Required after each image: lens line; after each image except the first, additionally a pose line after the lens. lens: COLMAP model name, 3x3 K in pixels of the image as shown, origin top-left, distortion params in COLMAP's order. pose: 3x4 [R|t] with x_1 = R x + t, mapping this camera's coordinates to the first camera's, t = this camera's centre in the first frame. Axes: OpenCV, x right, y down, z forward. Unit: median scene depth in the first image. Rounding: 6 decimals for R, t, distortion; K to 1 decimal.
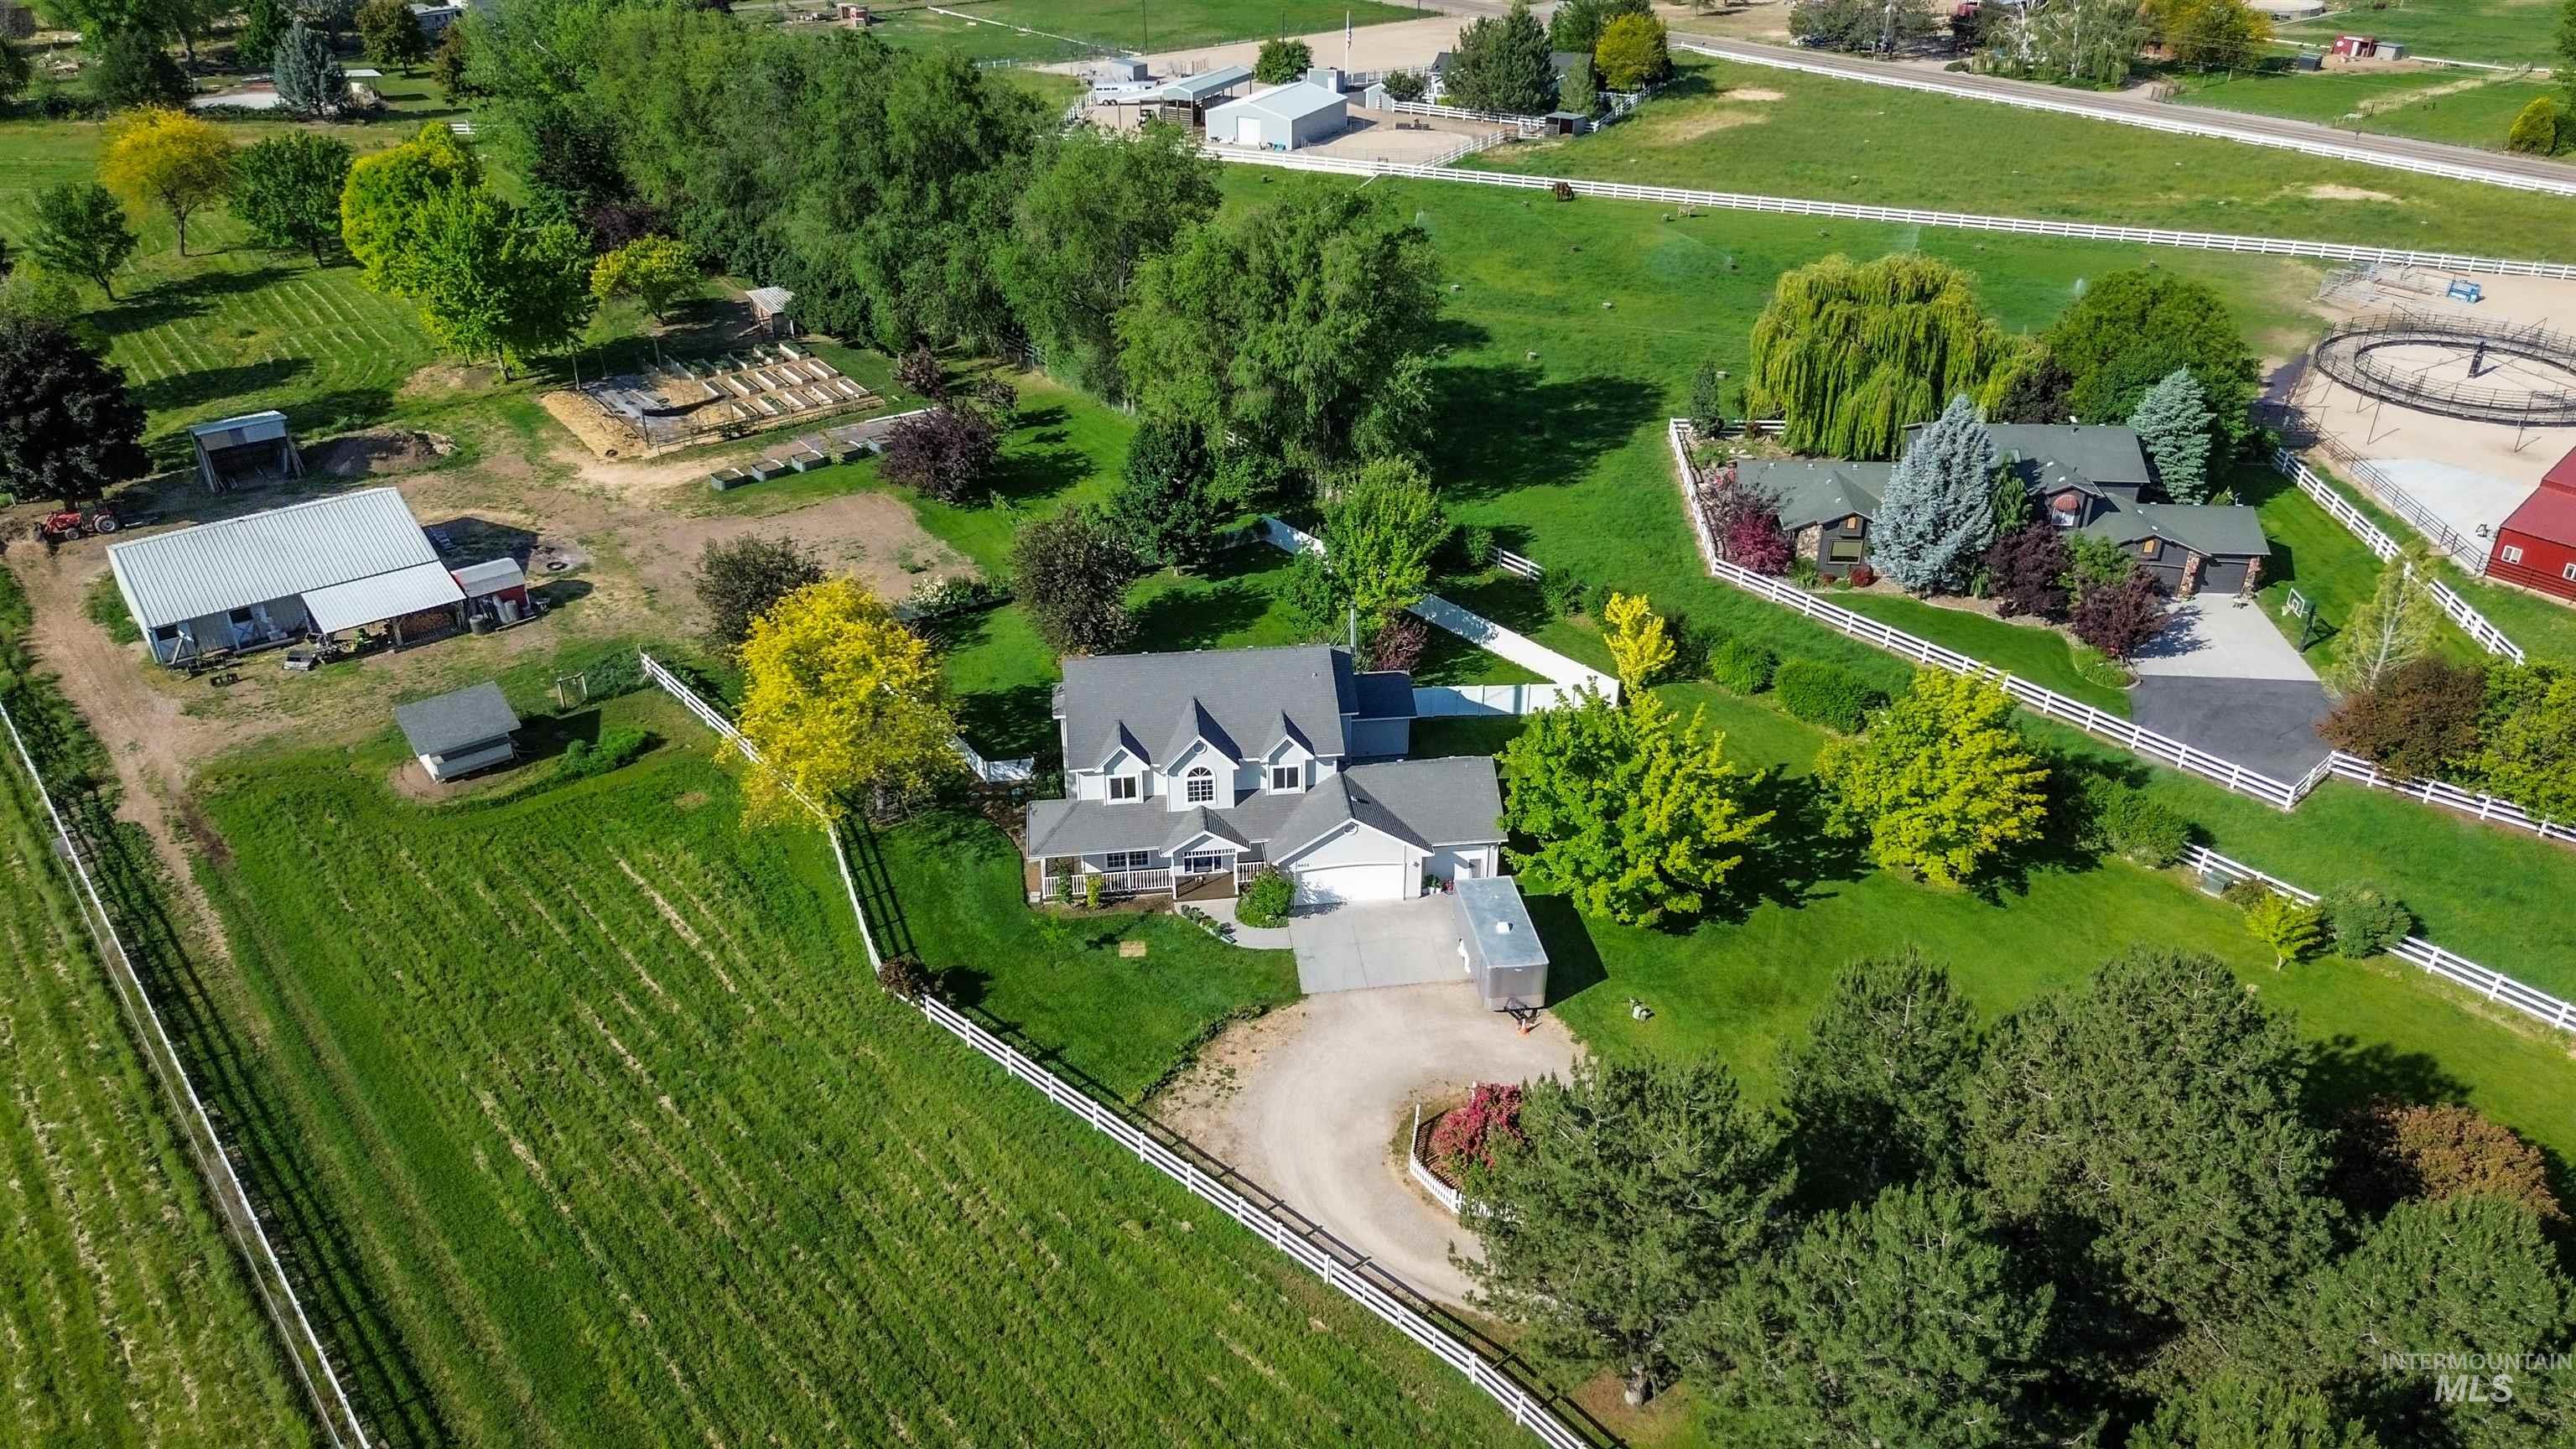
lens RADIAL K [[1855.8, 0, 1288.0], [0, 1855.8, 724.5], [0, 0, 1]] dist [0.013978, -0.000490]
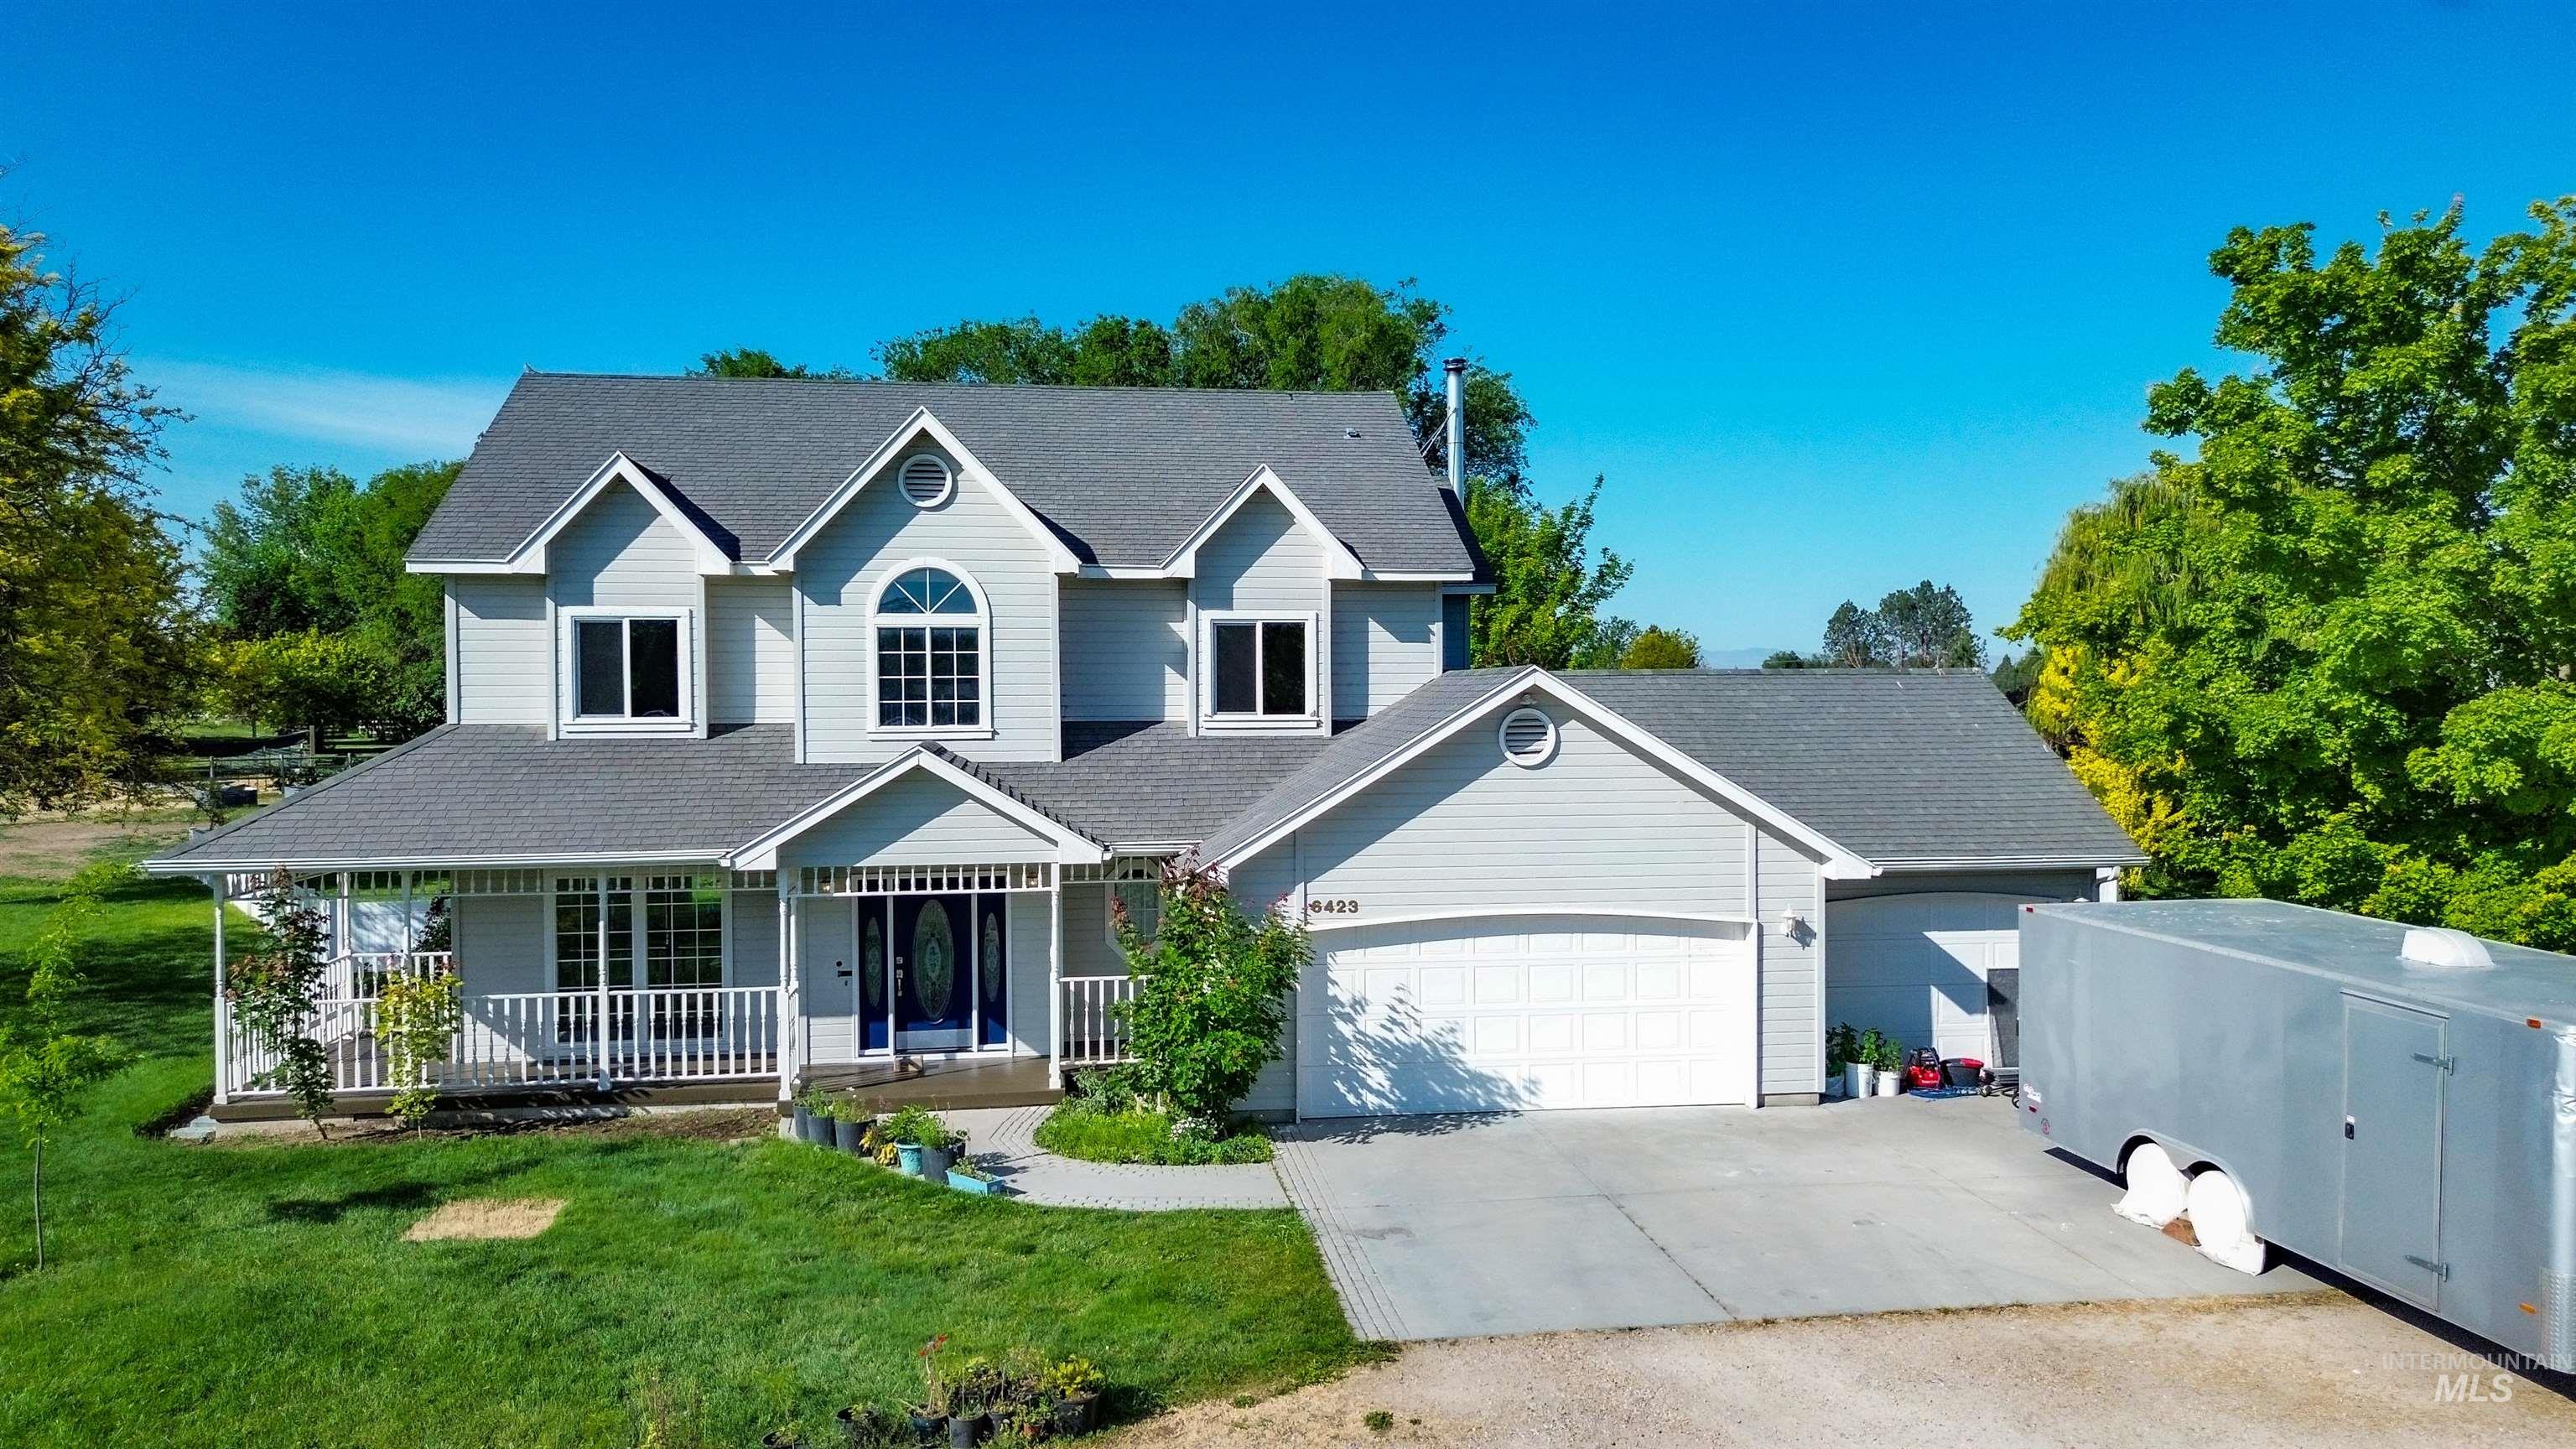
lens RADIAL K [[1855.8, 0, 1288.0], [0, 1855.8, 724.5], [0, 0, 1]] dist [0.013978, -0.000490]
pose [[0.999865, -0.005214, 0.015600, -0.000790], [0.011916, 0.883414, -0.468442, 0.111358], [-0.011338, 0.468565, 0.883356, 0.527329]]
